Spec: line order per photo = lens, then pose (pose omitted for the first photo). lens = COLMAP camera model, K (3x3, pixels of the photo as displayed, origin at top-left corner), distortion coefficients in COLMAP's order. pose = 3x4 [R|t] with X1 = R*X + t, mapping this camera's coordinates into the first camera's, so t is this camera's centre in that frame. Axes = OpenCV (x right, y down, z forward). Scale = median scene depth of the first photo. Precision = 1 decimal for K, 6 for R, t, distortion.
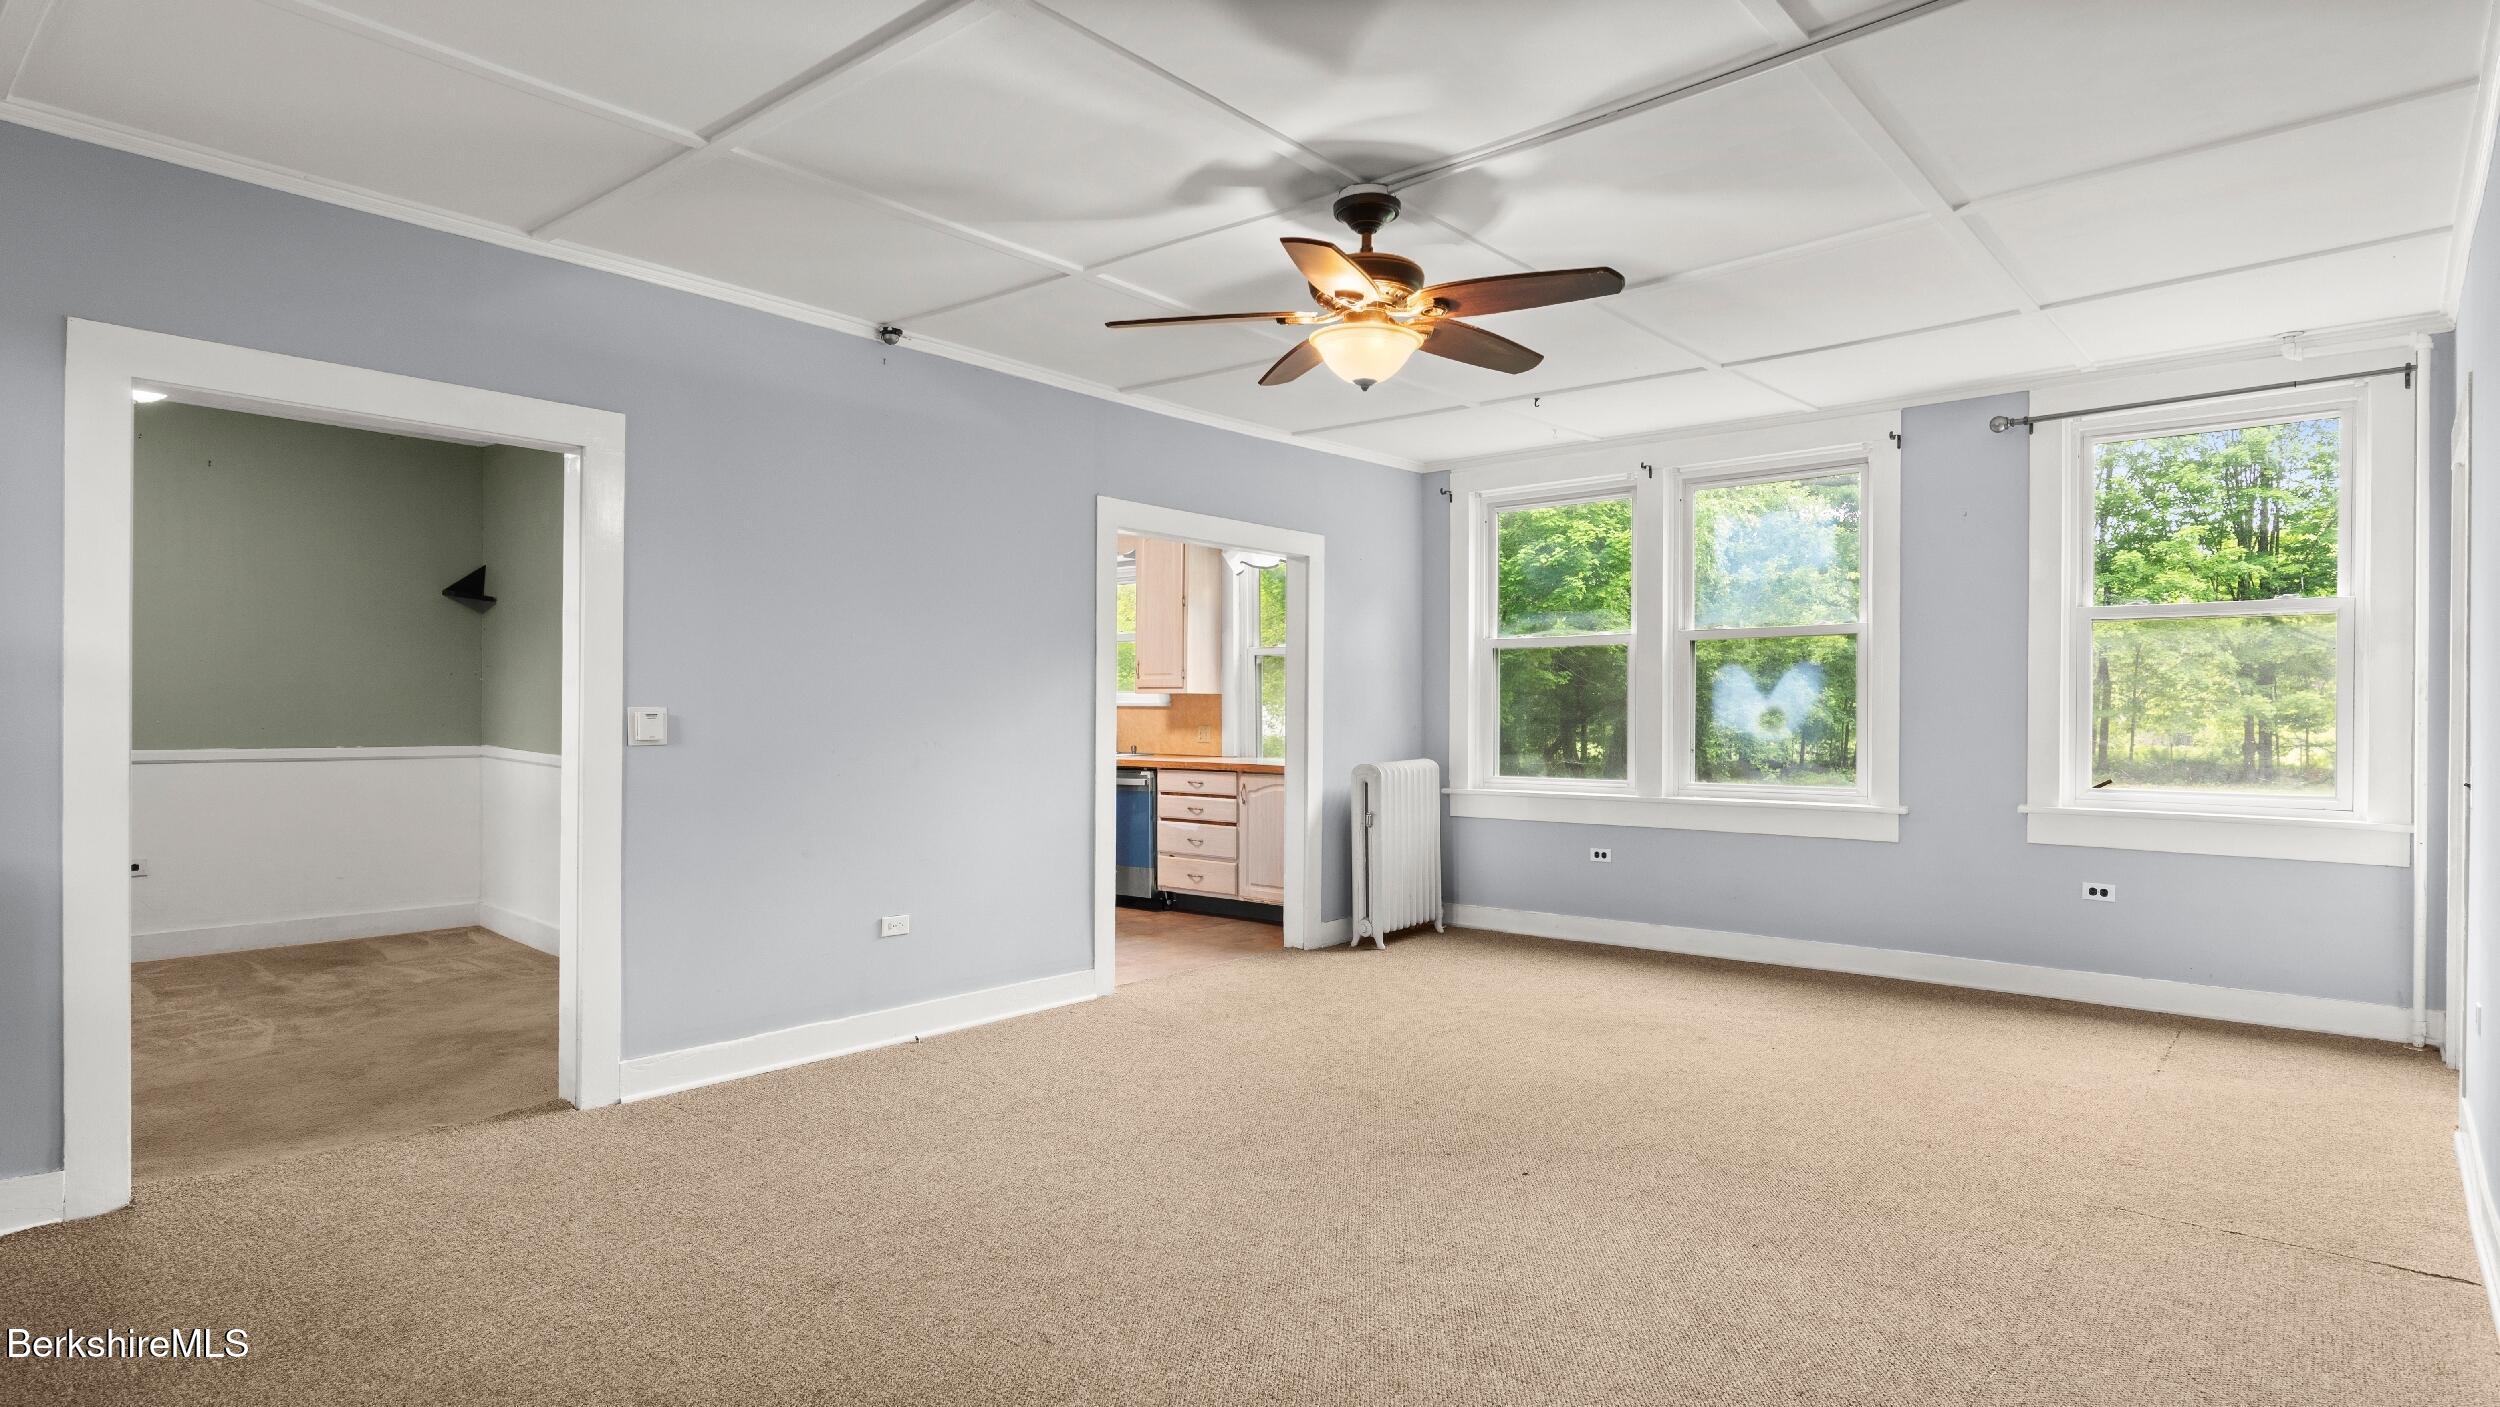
lens RADIAL K [[1328.7, 0, 1252.2], [0, 1328.7, 711.8], [0, 0, 1]] dist [0.001717, -0.000055]
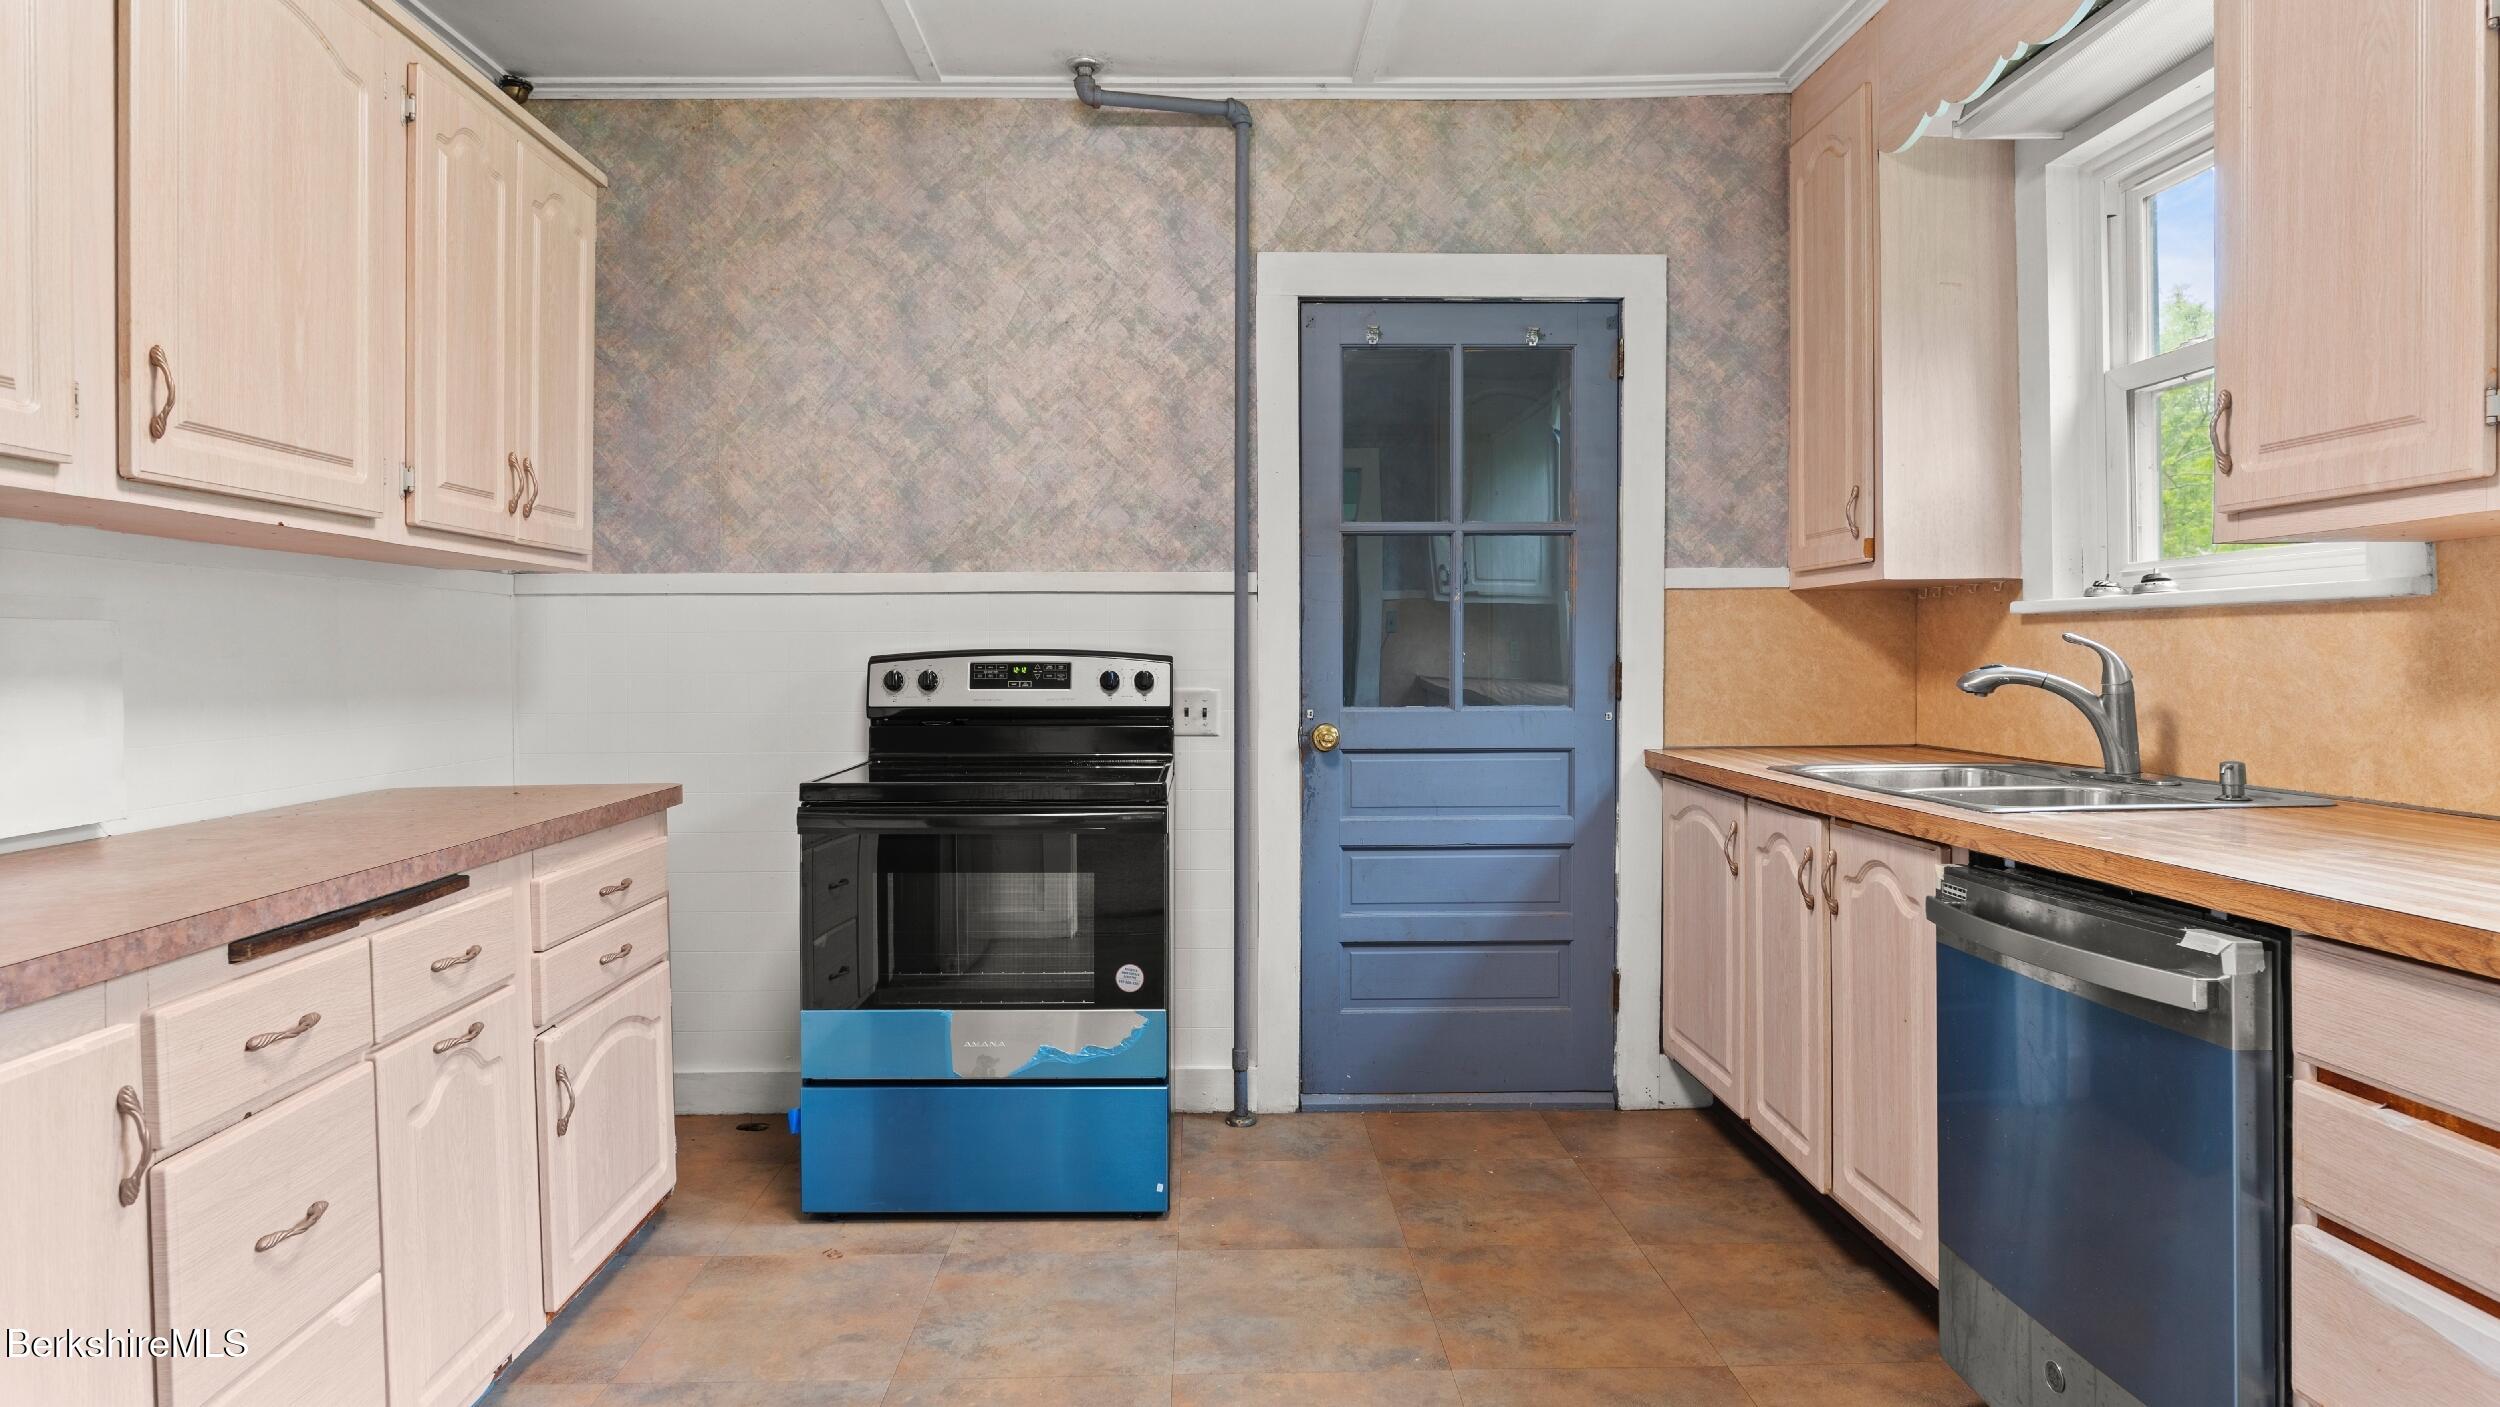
lens RADIAL K [[1328.7, 0, 1242.7], [0, 1328.7, 687.3], [0, 0, 1]] dist [0.001717, -0.000055]
pose [[0.677153, 0.006672, -0.735812, -0.035815], [0.012184, 0.999720, 0.020277, 0.004892], [0.735741, -0.022696, 0.676883, 0.777173]]
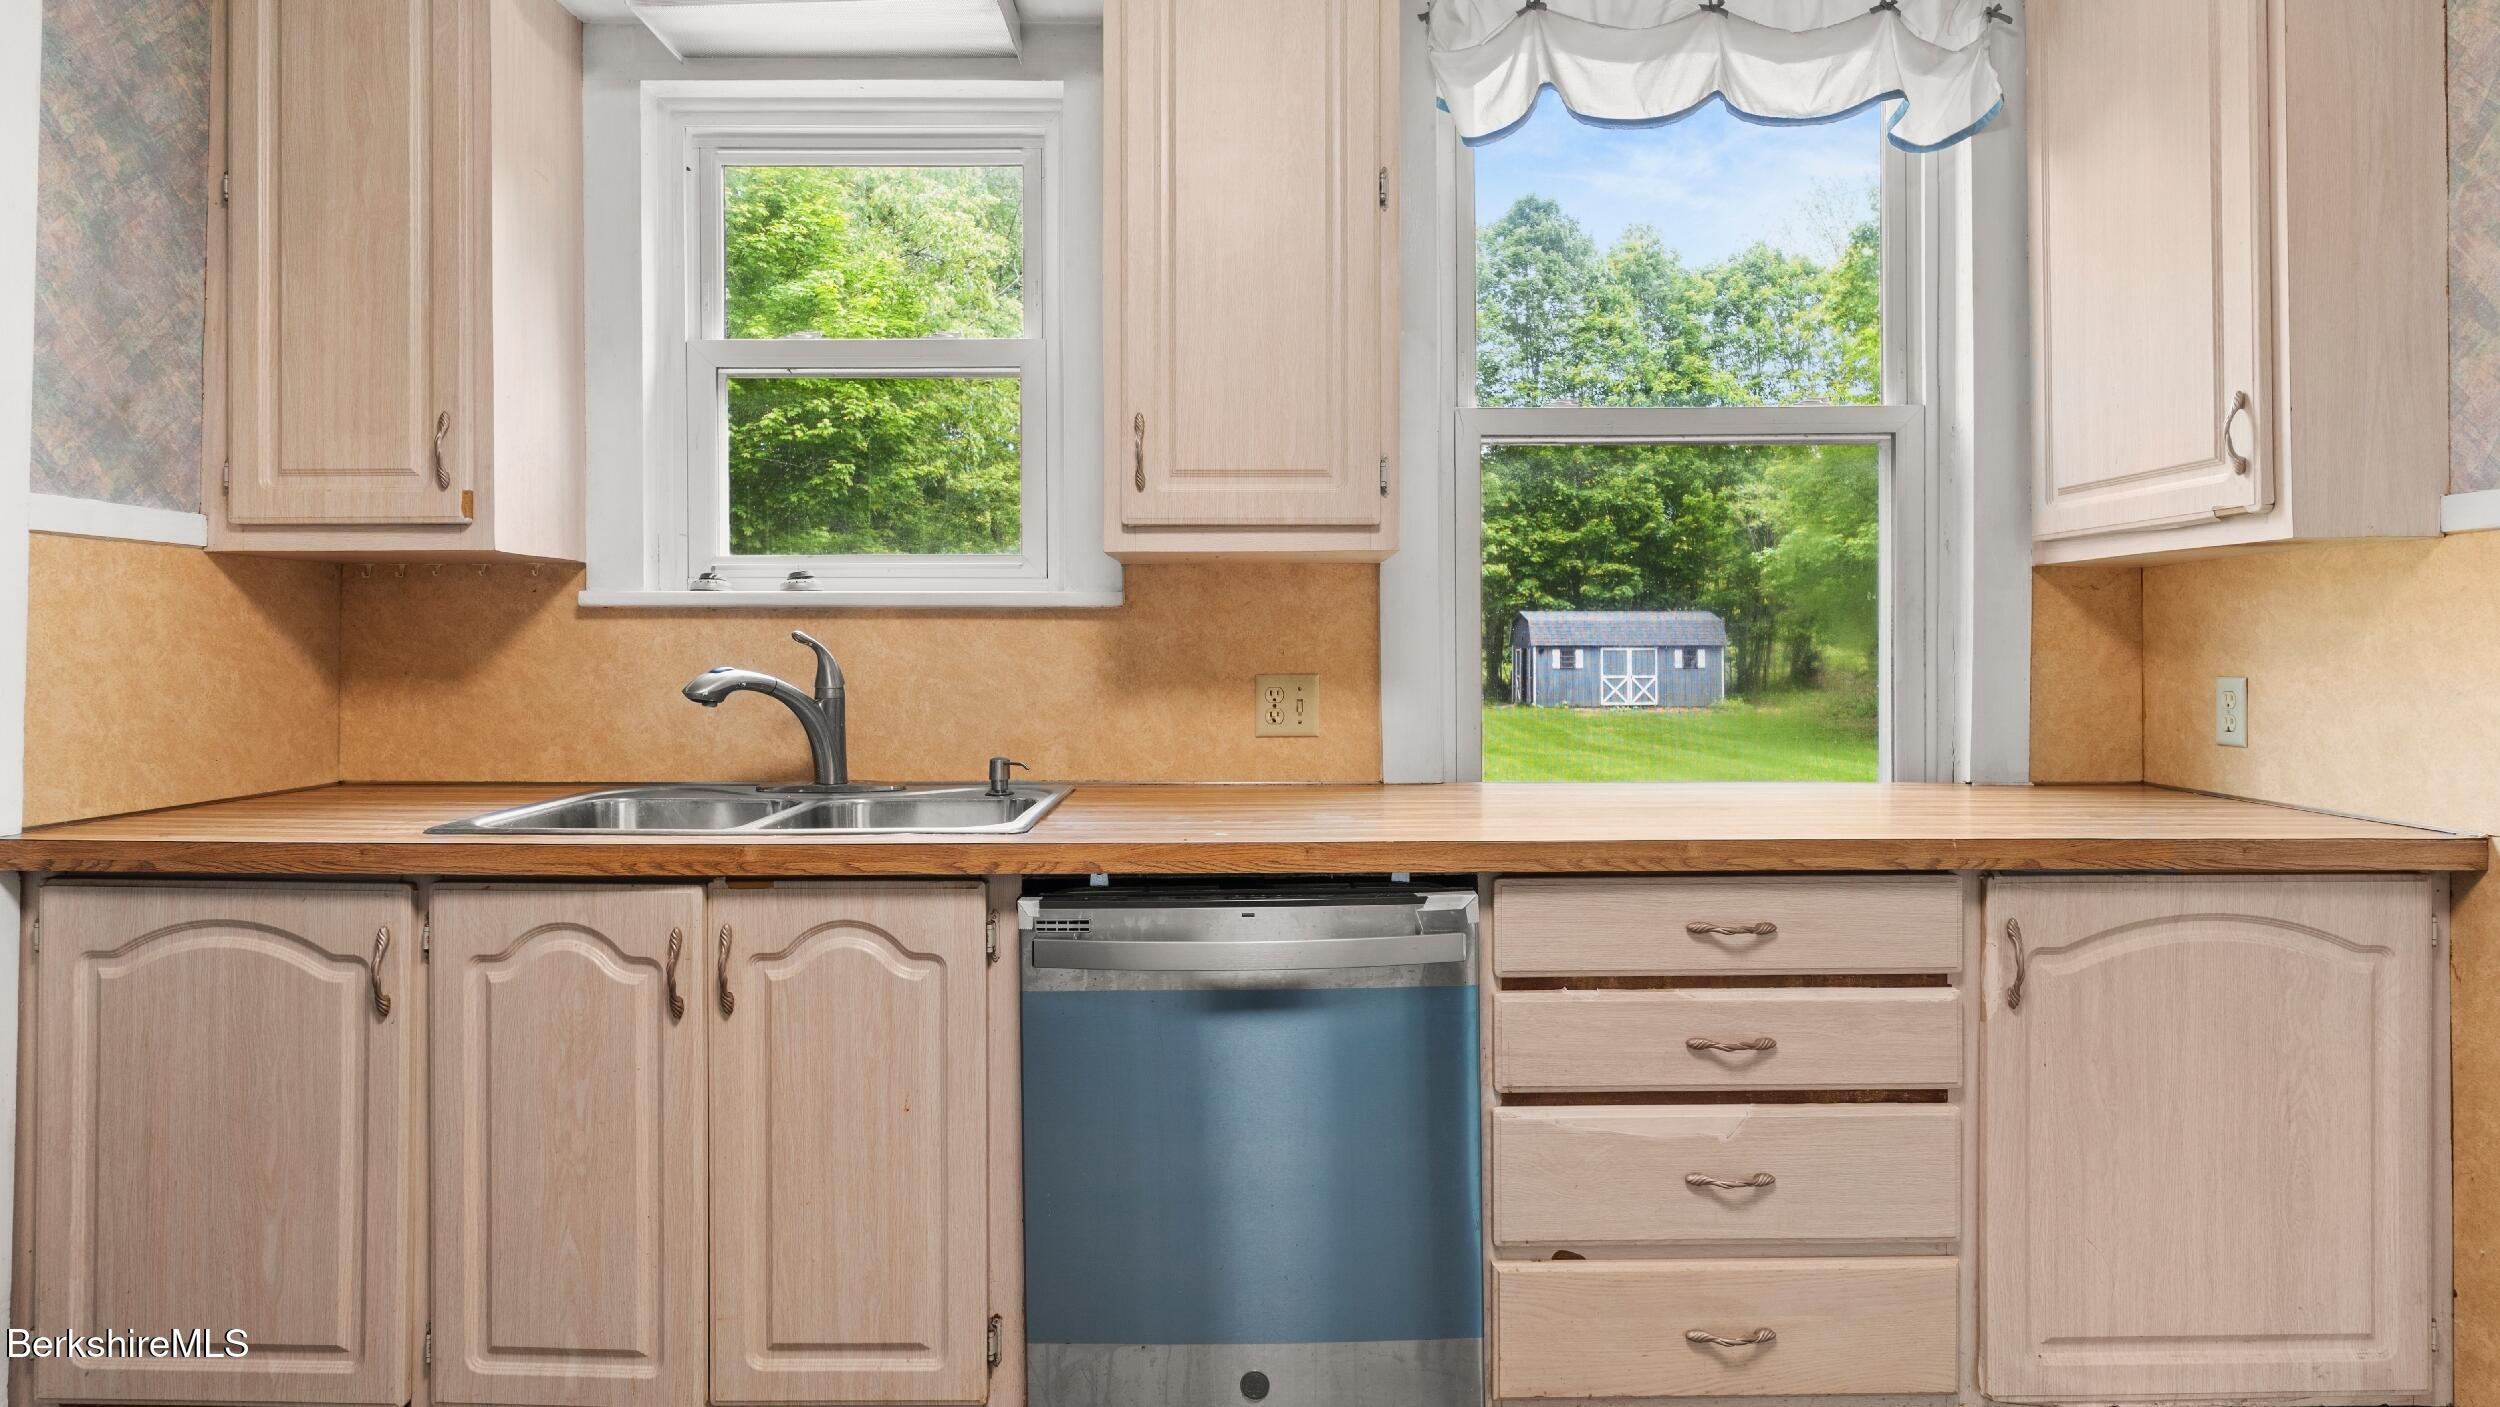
lens RADIAL K [[1359.9, 0, 1240.1], [0, 1359.9, 646.3], [0, 0, 1]] dist [-0.000938, 0.000279]
pose [[0.755302, -0.003547, 0.655367, -0.253264], [0.004031, 0.999992, 0.000767, 0.004067], [-0.655364, 0.002063, 0.755310, 0.856157]]
